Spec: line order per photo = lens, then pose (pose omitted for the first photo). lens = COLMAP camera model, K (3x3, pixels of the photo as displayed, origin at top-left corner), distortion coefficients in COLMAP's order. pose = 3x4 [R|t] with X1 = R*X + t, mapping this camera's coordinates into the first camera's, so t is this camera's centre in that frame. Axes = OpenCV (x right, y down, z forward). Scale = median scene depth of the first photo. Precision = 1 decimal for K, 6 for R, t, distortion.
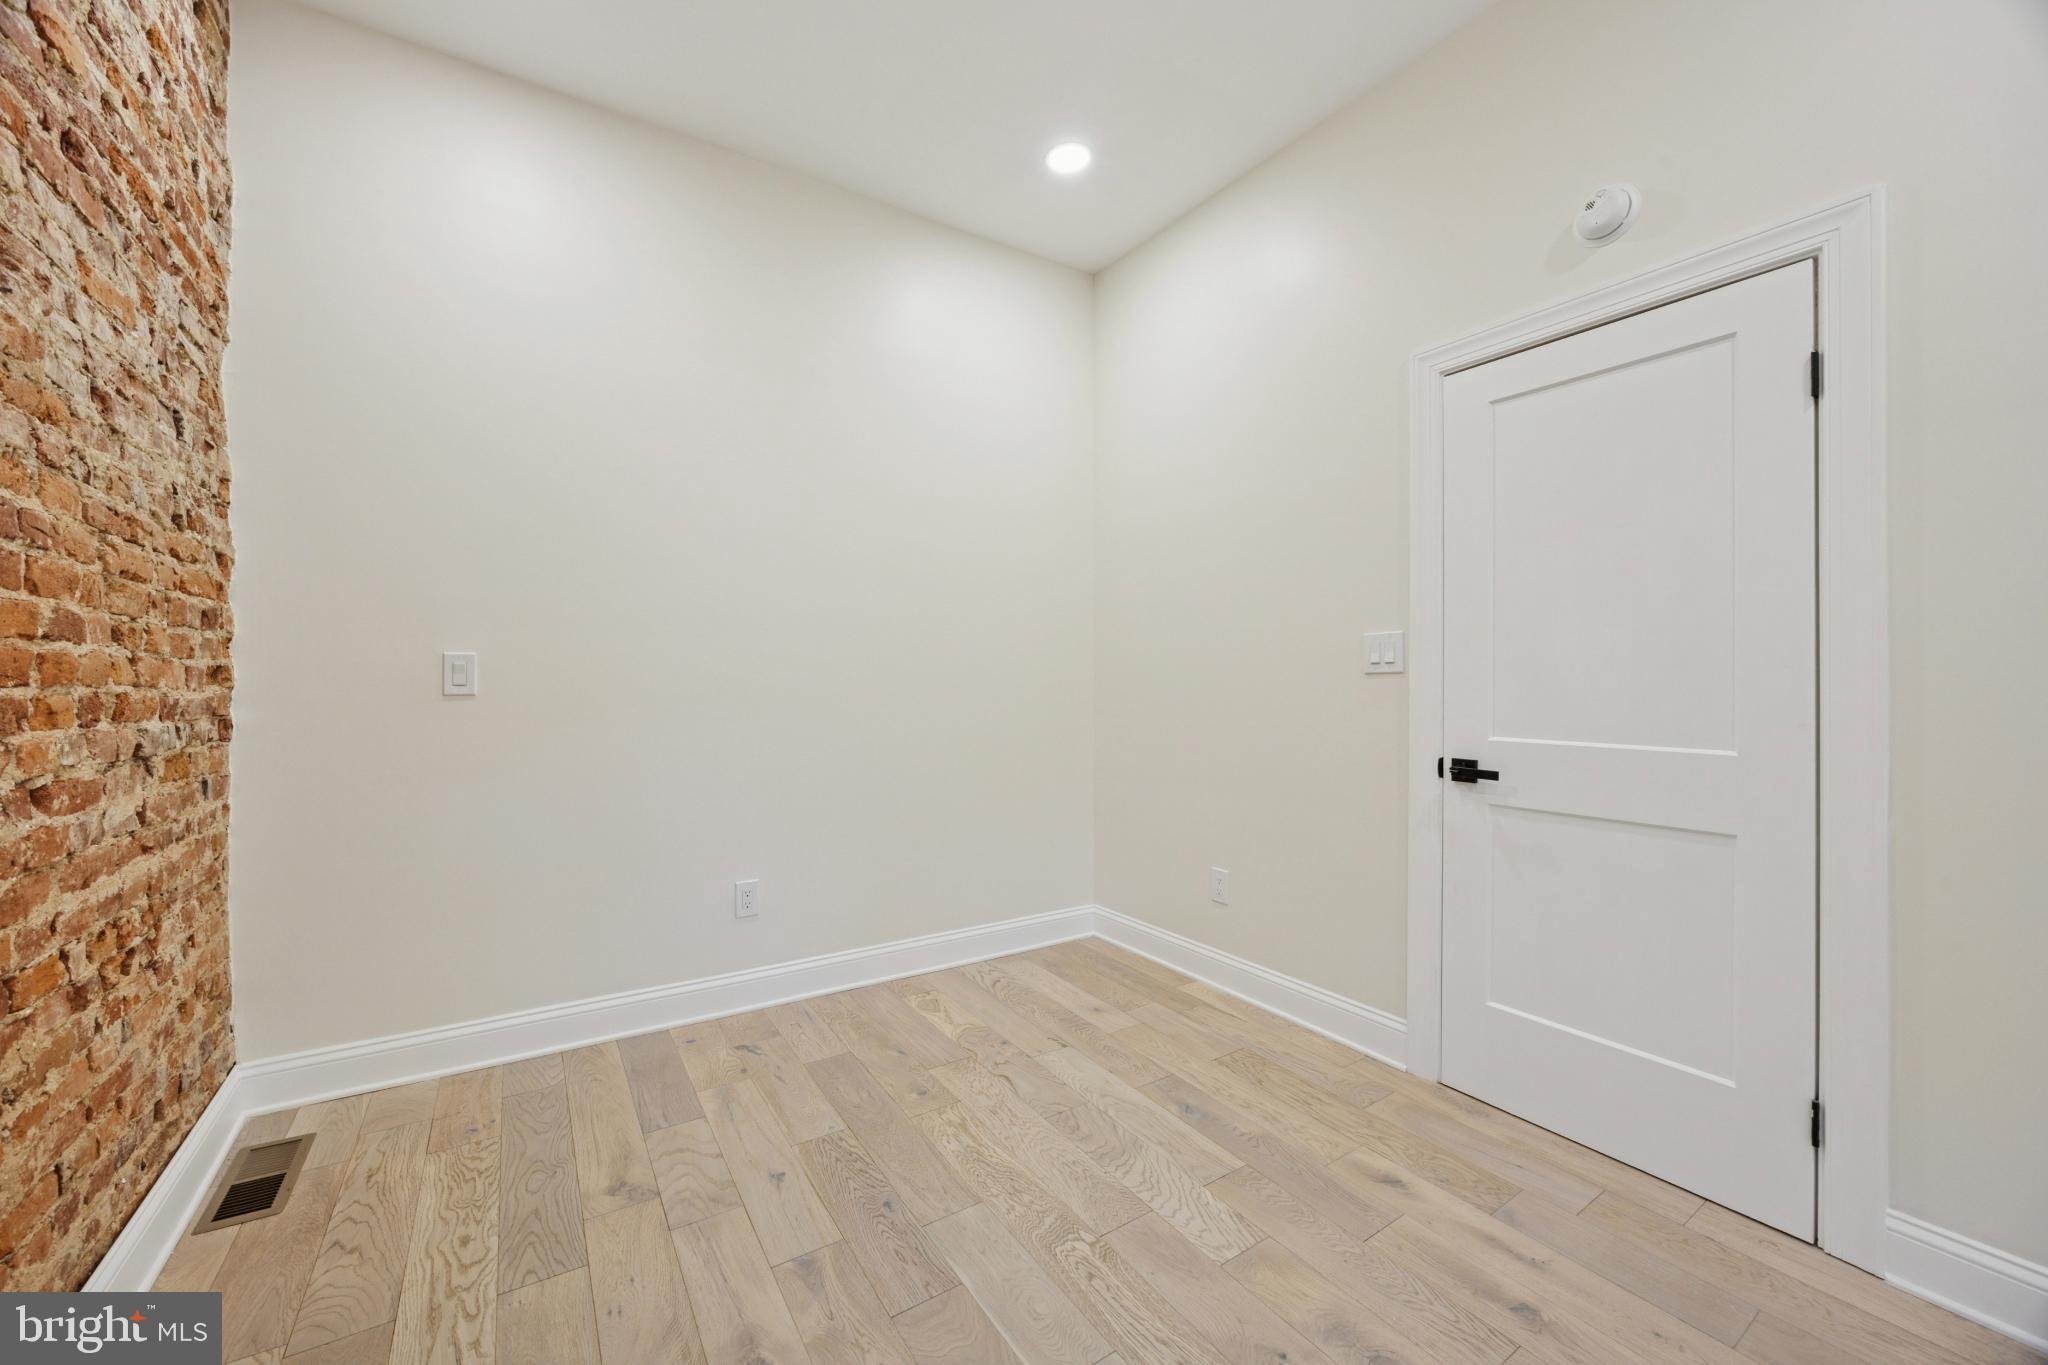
lens RADIAL K [[777.2, 0, 986.2], [0, 777.2, 677.0], [0, 0, 1]] dist [-0.004143, 0.000536]
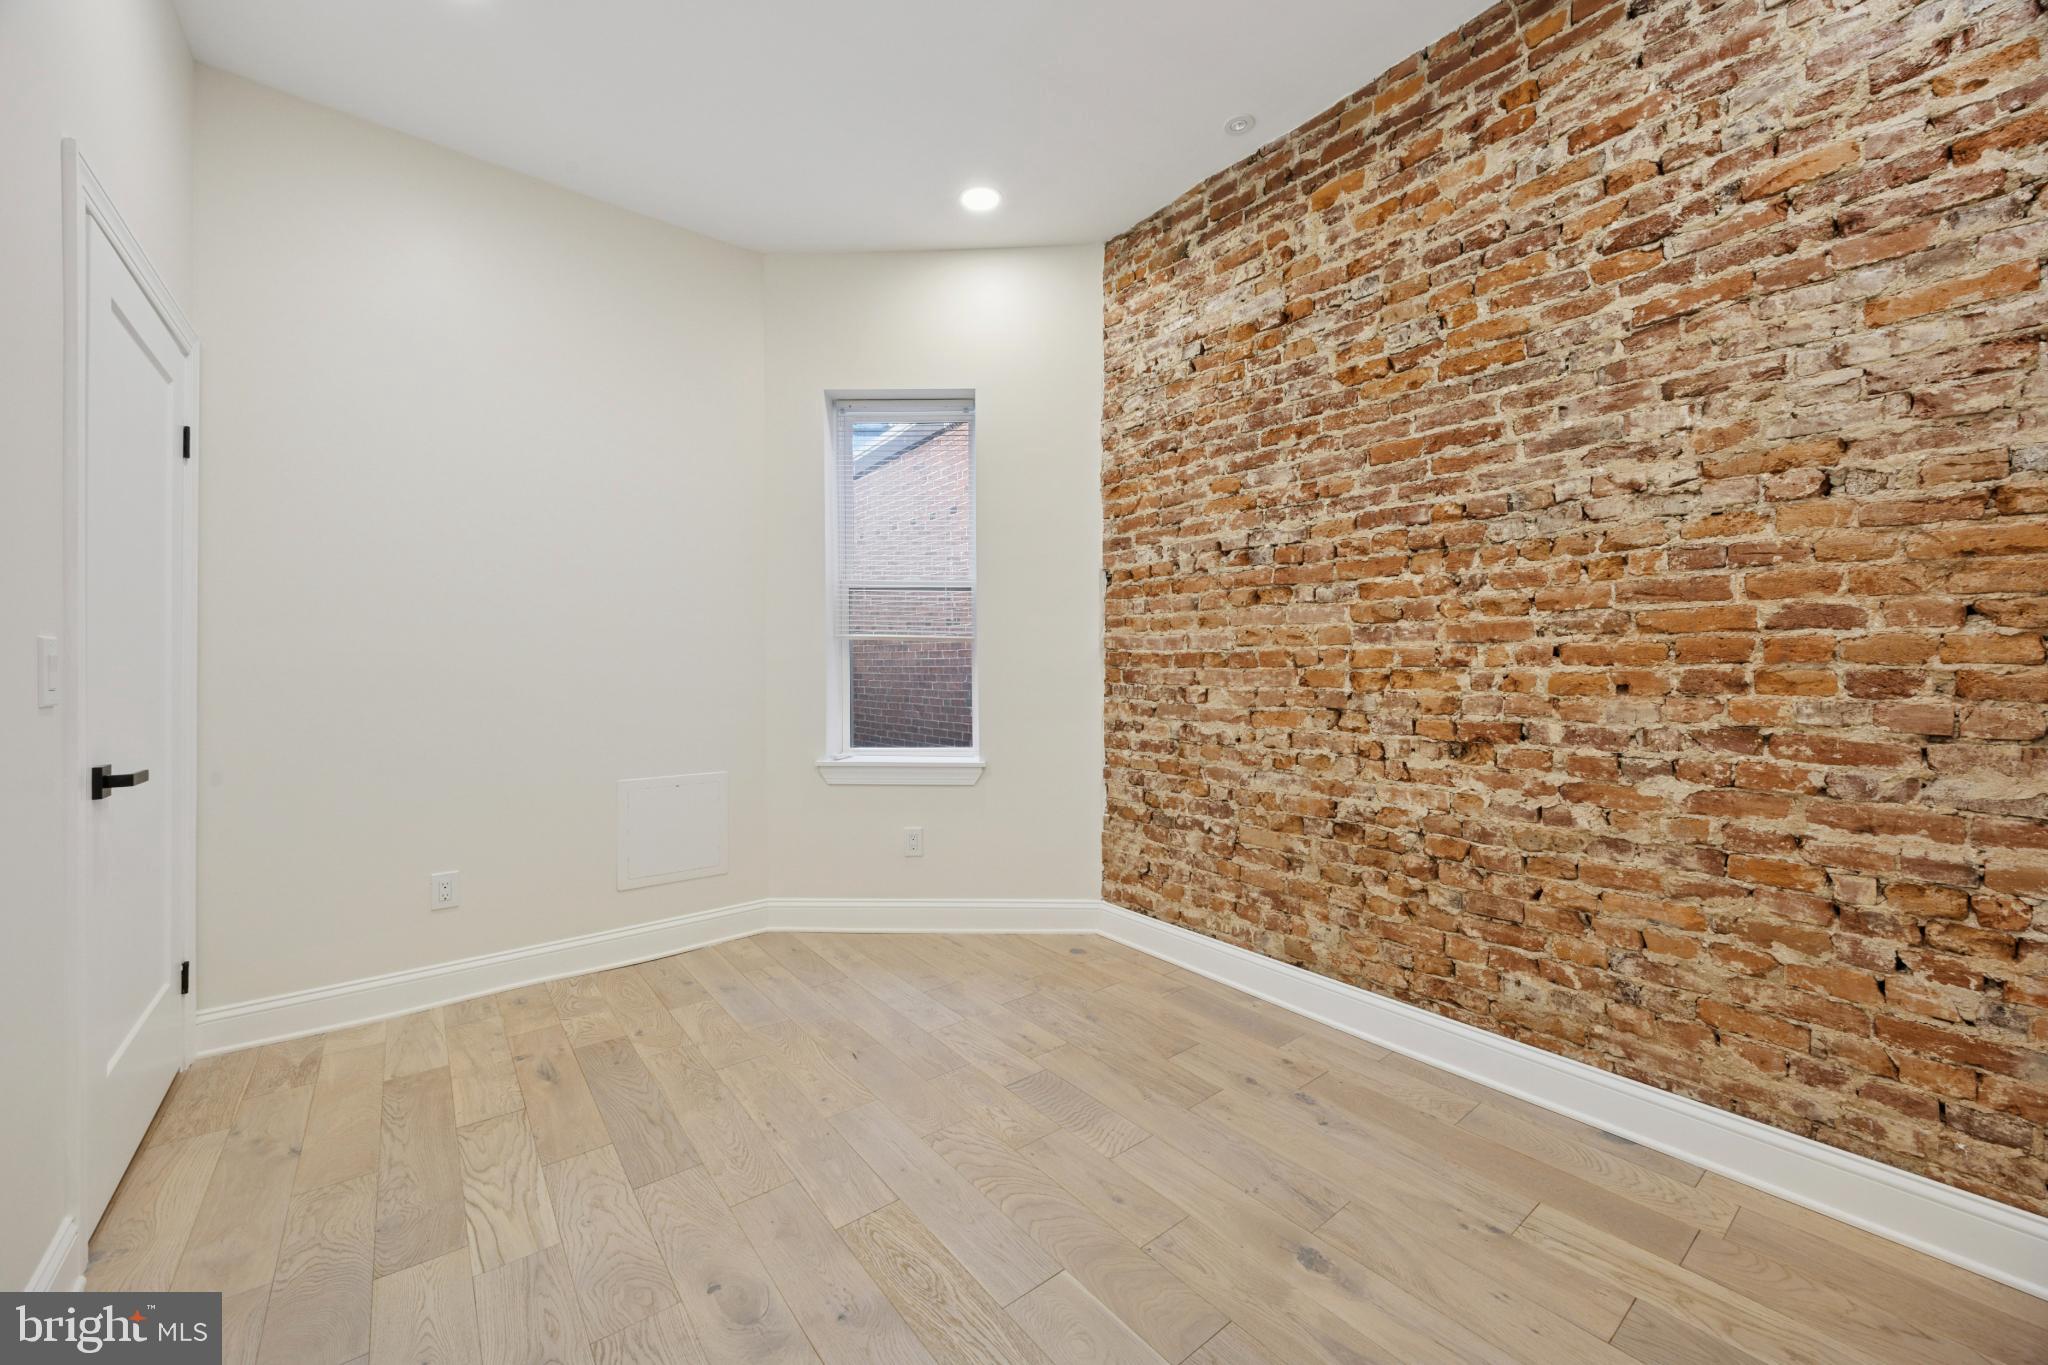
lens RADIAL K [[777.2, 0, 985.7], [0, 777.2, 672.5], [0, 0, 1]] dist [-0.004143, 0.000536]
pose [[-0.995845, -0.000825, -0.091063, 0.209063], [-0.002050, 0.999909, 0.013353, 0.008878], [0.091044, 0.013484, -0.995756, 1.475784]]
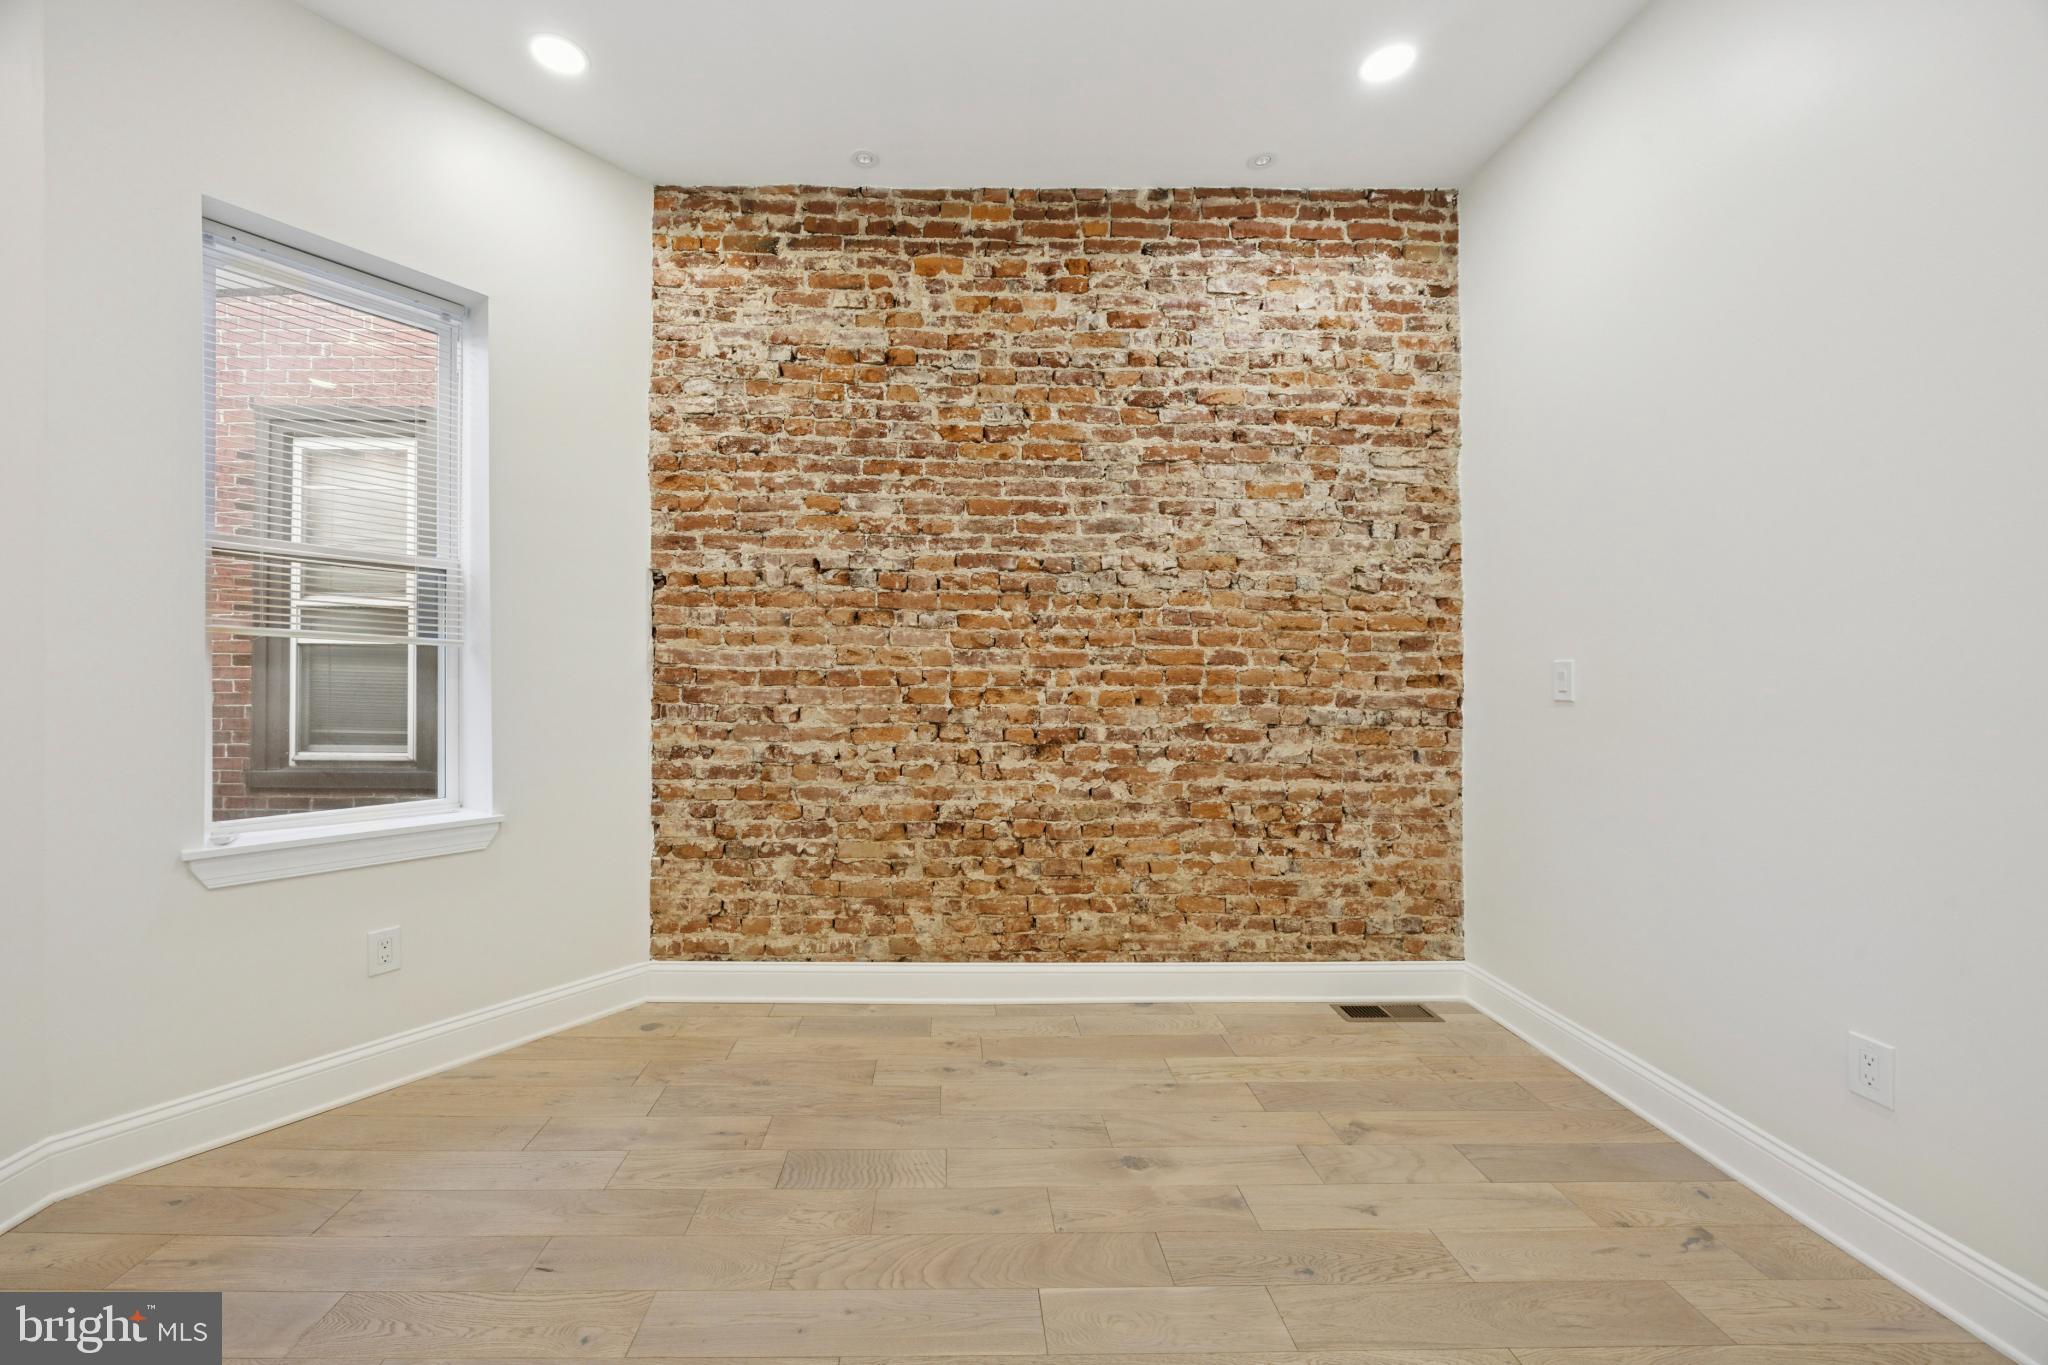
lens RADIAL K [[777.2, 0, 967.1], [0, 777.2, 690.4], [0, 0, 1]] dist [-0.004143, 0.000536]
pose [[-0.511001, -0.002255, -0.859577, 0.760658], [-0.011459, 0.999926, 0.004189, 0.017888], [0.859504, 0.011991, -0.510989, 1.022054]]
